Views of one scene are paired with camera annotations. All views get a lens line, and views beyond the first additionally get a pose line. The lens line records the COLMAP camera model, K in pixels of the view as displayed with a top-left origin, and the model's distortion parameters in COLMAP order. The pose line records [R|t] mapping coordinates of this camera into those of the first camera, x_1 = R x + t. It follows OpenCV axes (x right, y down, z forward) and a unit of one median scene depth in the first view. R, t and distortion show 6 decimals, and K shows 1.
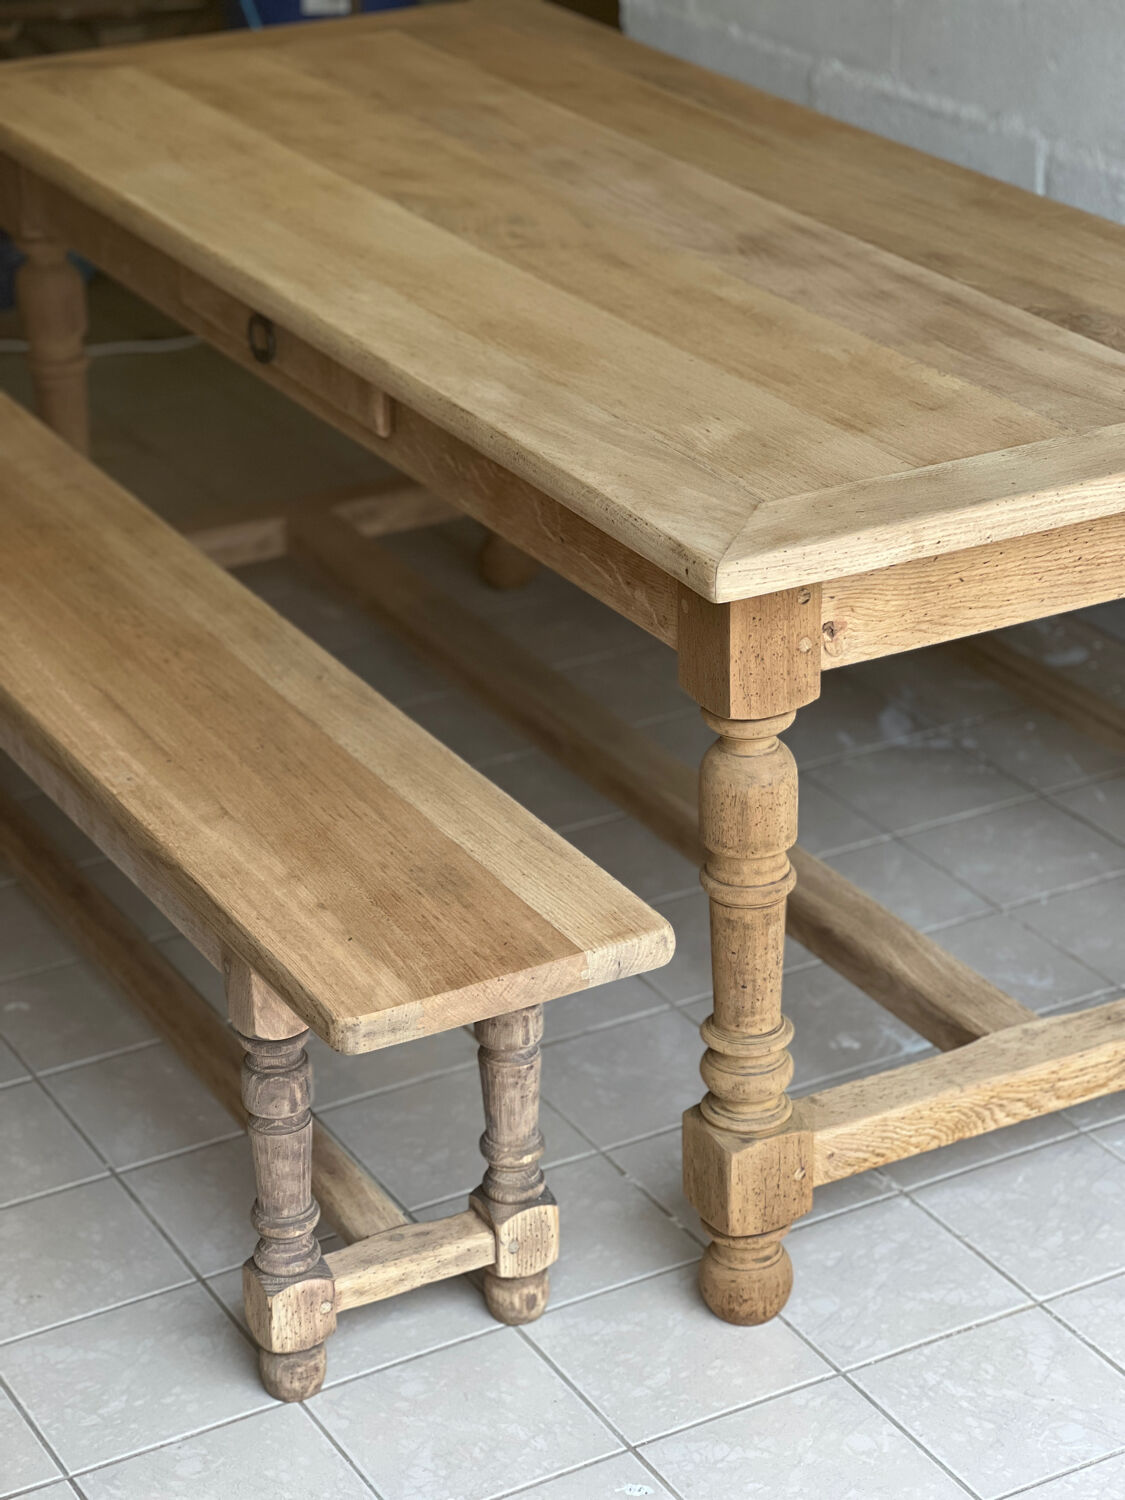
lens RADIAL K [[3229.8, 0, 562.2], [0, 3229.8, 749.5], [0, 0, 1]] dist [0.208886, 0.000000]
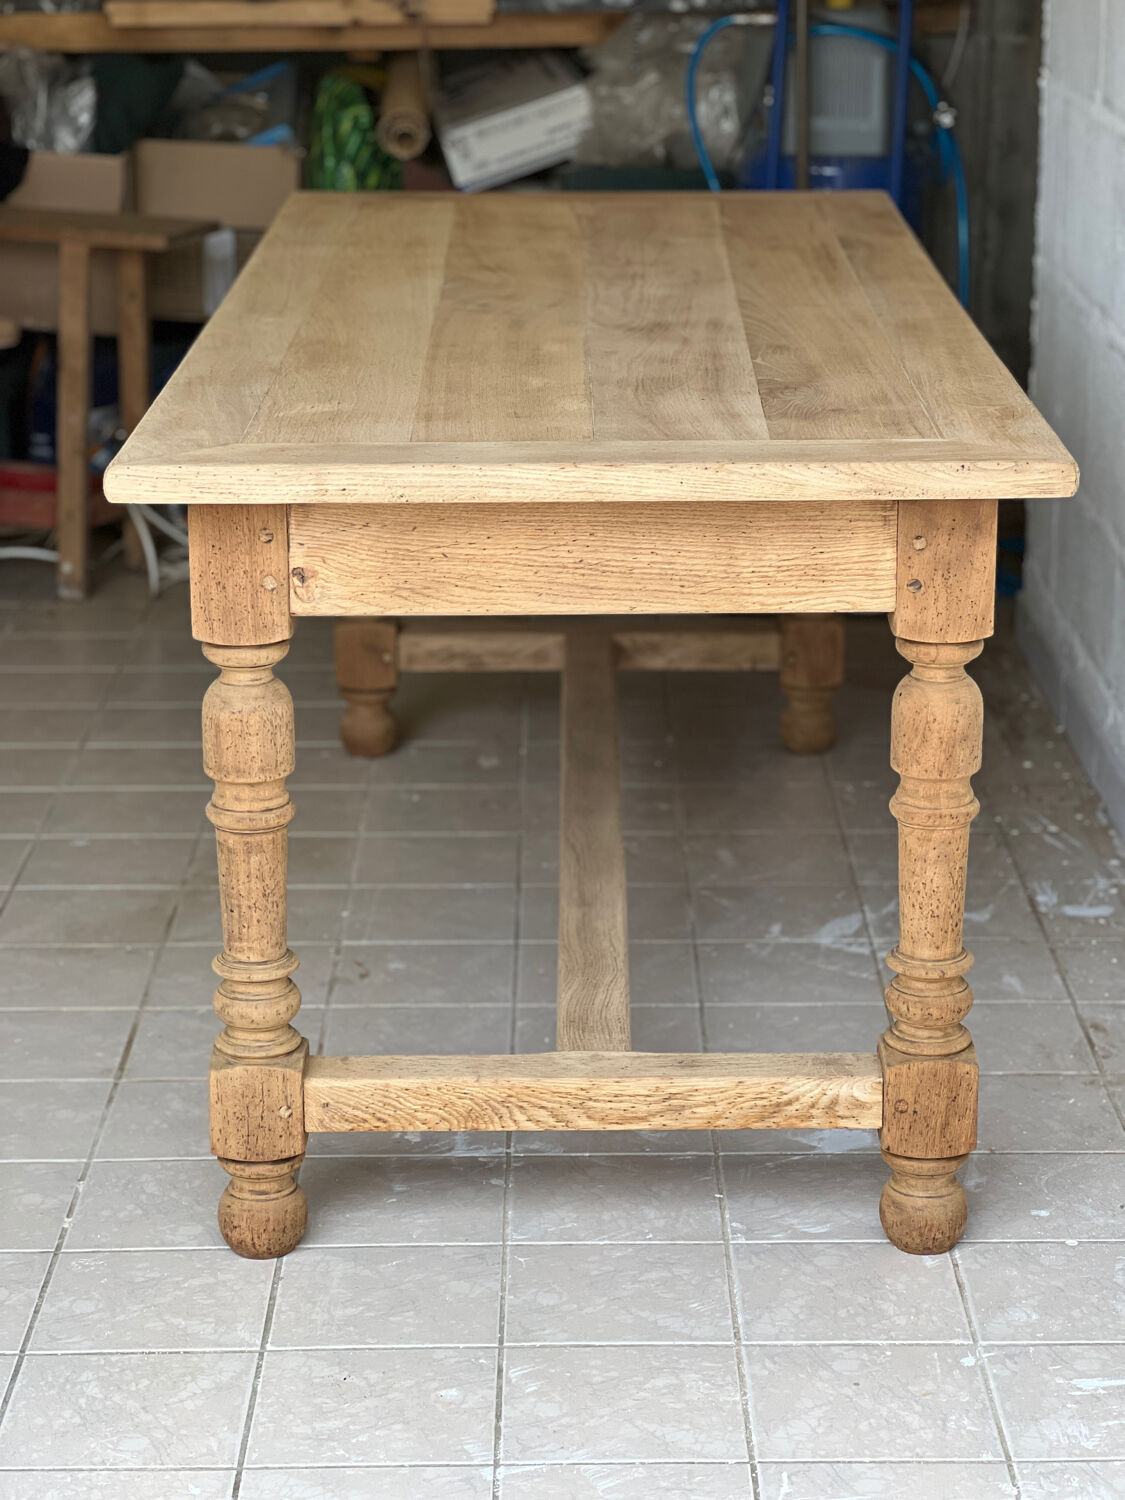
lens RADIAL K [[3229.8, 0, 562.7], [0, 3229.8, 749.0], [0, 0, 1]] dist [0.208886, 0.000000]
pose [[0.863492, 0.141333, -0.484156, 0.663570], [-0.212203, 0.972642, -0.094534, 0.099222], [0.457550, 0.184368, 0.869860, 0.103296]]
